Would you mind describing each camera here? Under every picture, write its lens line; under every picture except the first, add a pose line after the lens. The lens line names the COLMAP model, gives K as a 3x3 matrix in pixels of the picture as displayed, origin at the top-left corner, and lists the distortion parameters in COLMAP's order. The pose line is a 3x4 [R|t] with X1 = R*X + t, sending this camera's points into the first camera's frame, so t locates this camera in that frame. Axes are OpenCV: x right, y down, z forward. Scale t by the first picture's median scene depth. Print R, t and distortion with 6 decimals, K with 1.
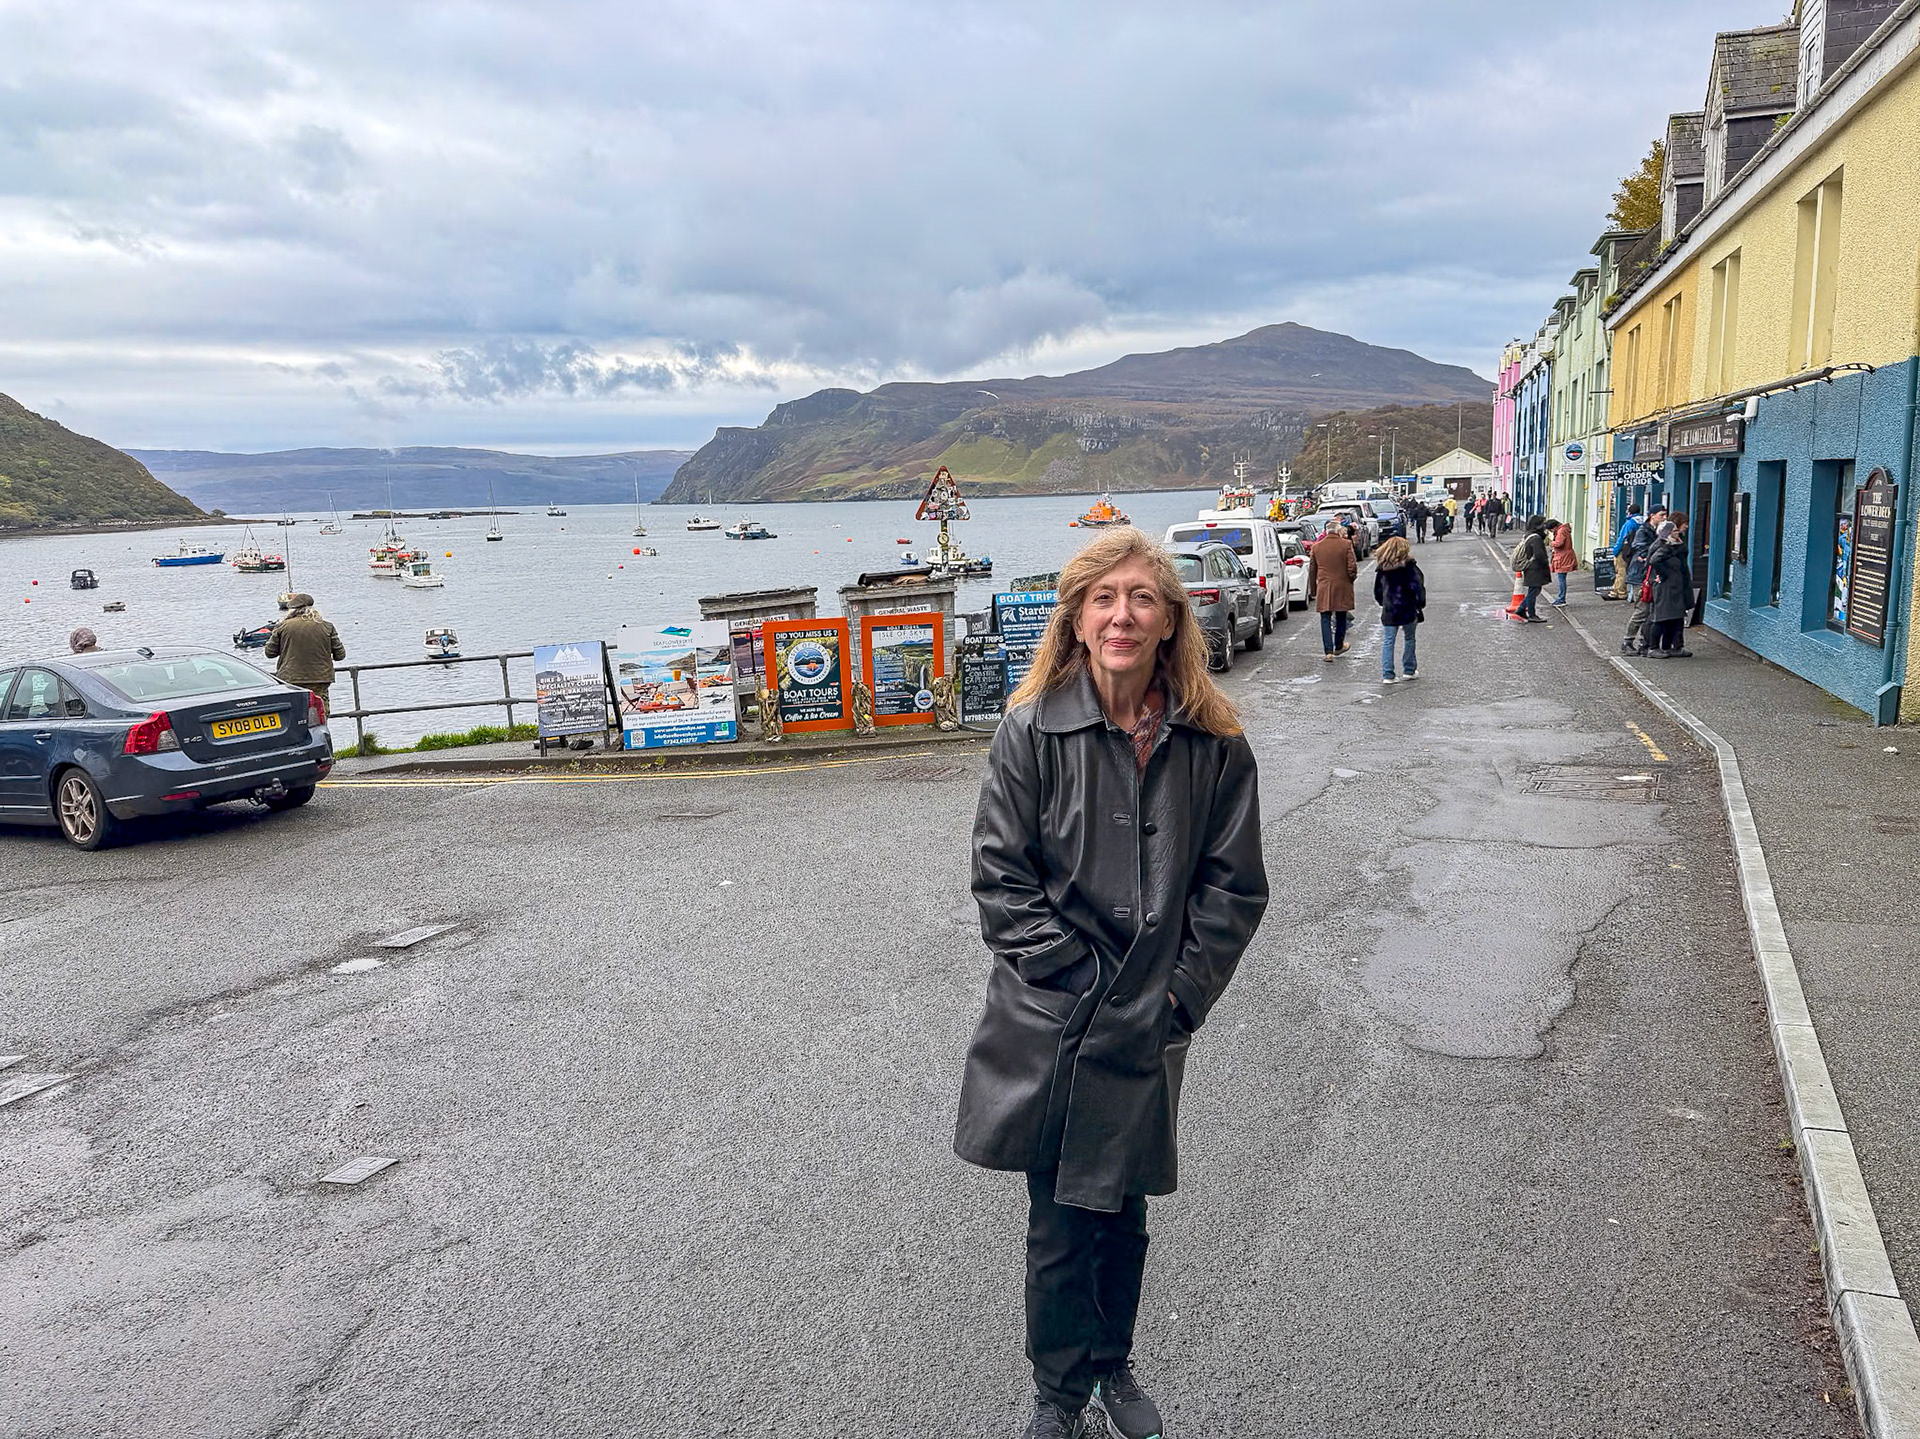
lens RADIAL K [[1400.2, 0, 966.7], [0, 1400.2, 746.6], [0, 0, 1]] dist [0.116918, -0.183876]
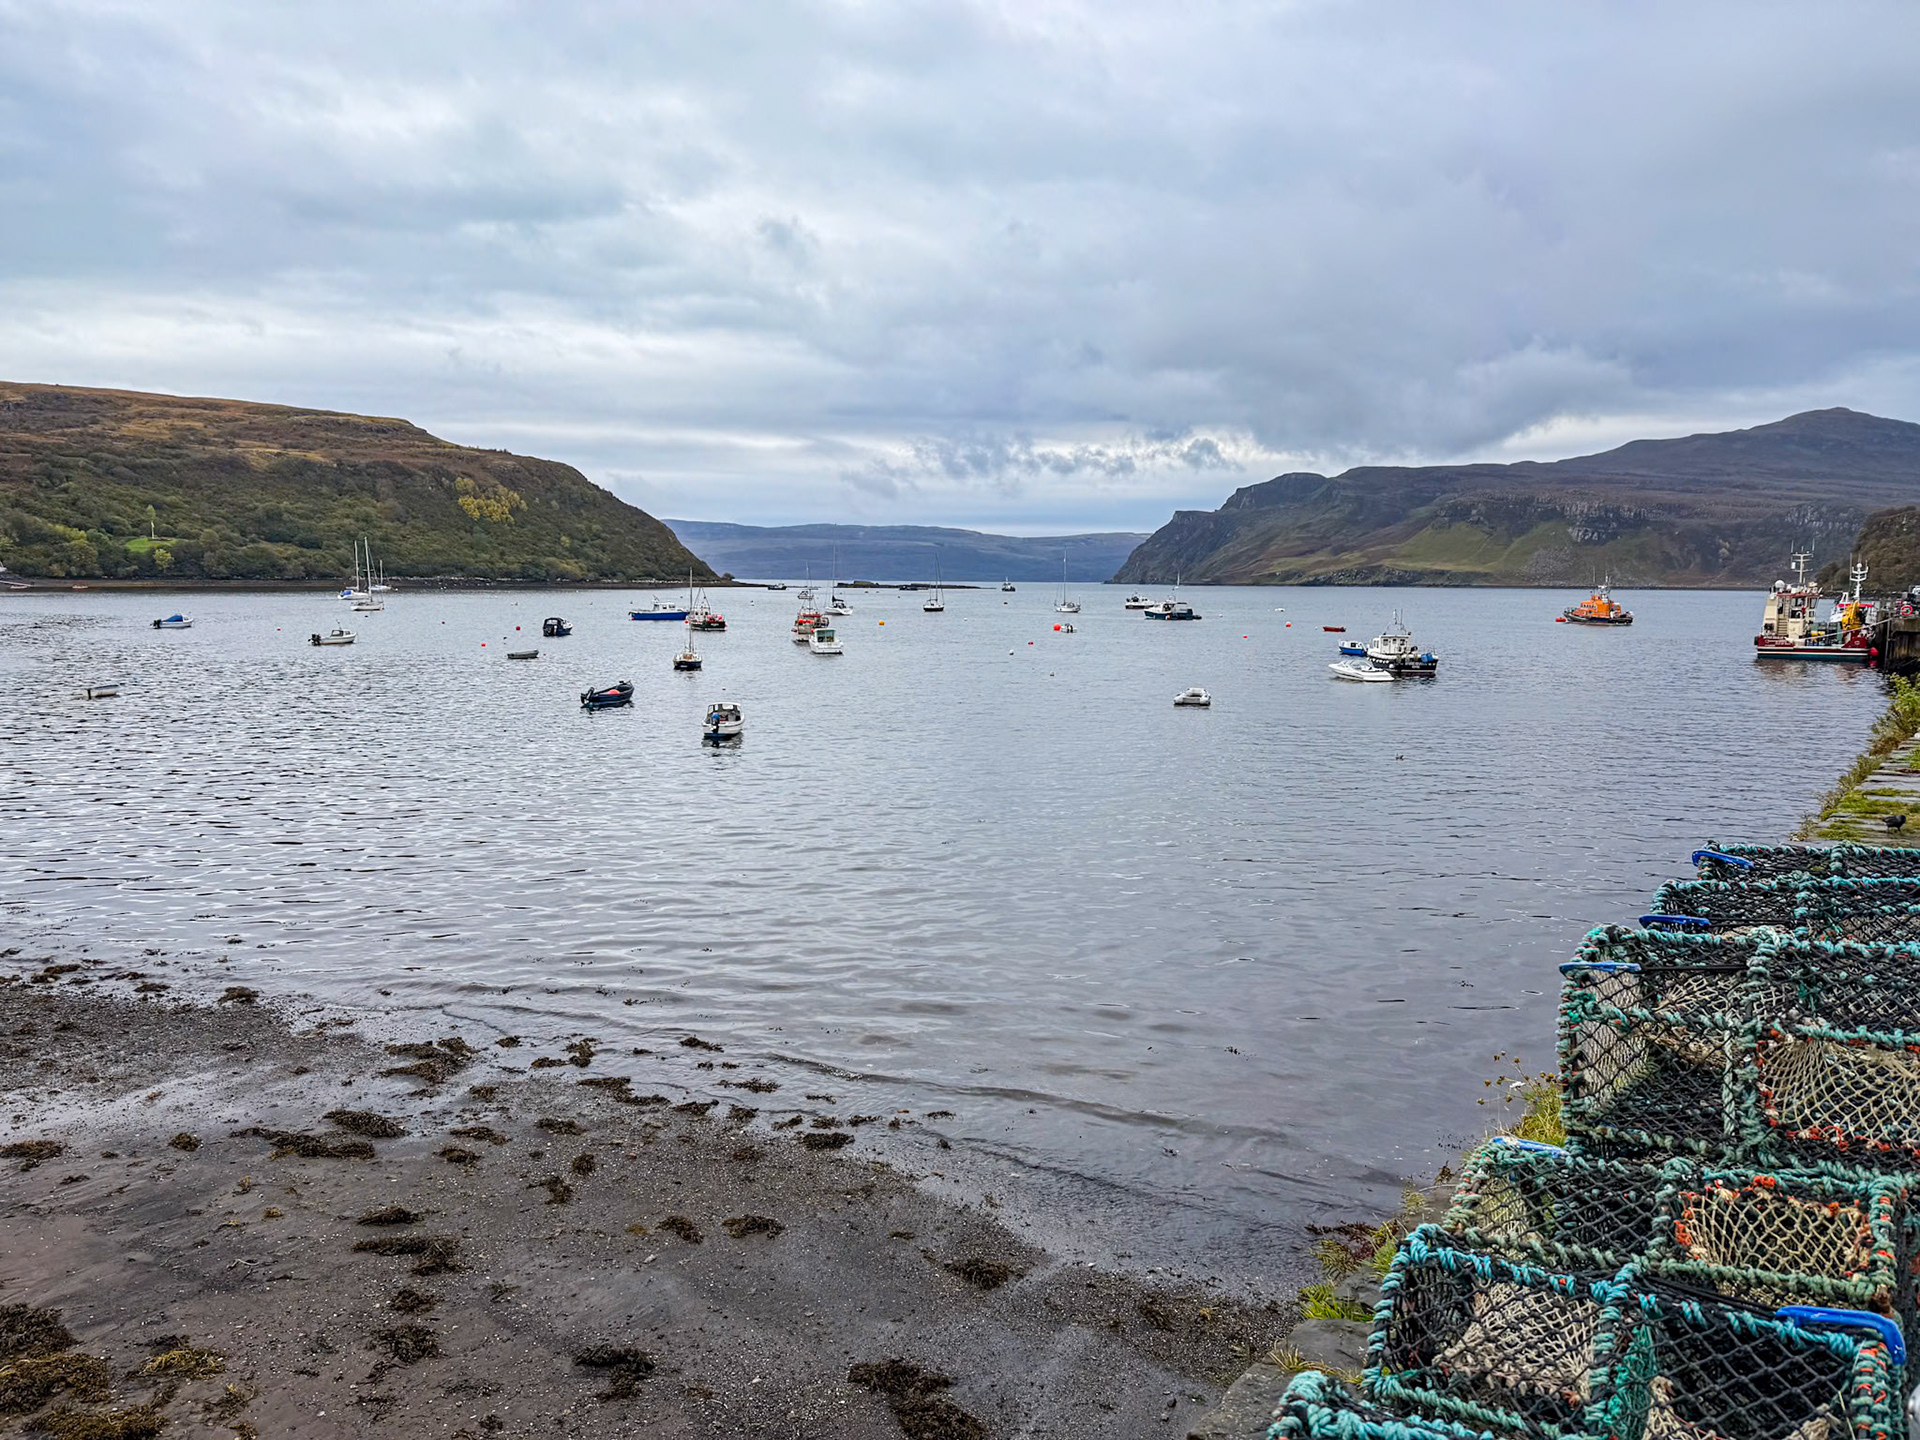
lens RADIAL K [[1356.4, 0, 948.2], [0, 1356.4, 747.8], [0, 0, 1]] dist [0.075152, -0.090925]
pose [[0.942358, 0.079687, -0.324979, 0.000798], [-0.096618, 0.994660, -0.036272, -0.018698], [0.320353, 0.065581, 0.945025, 0.126211]]
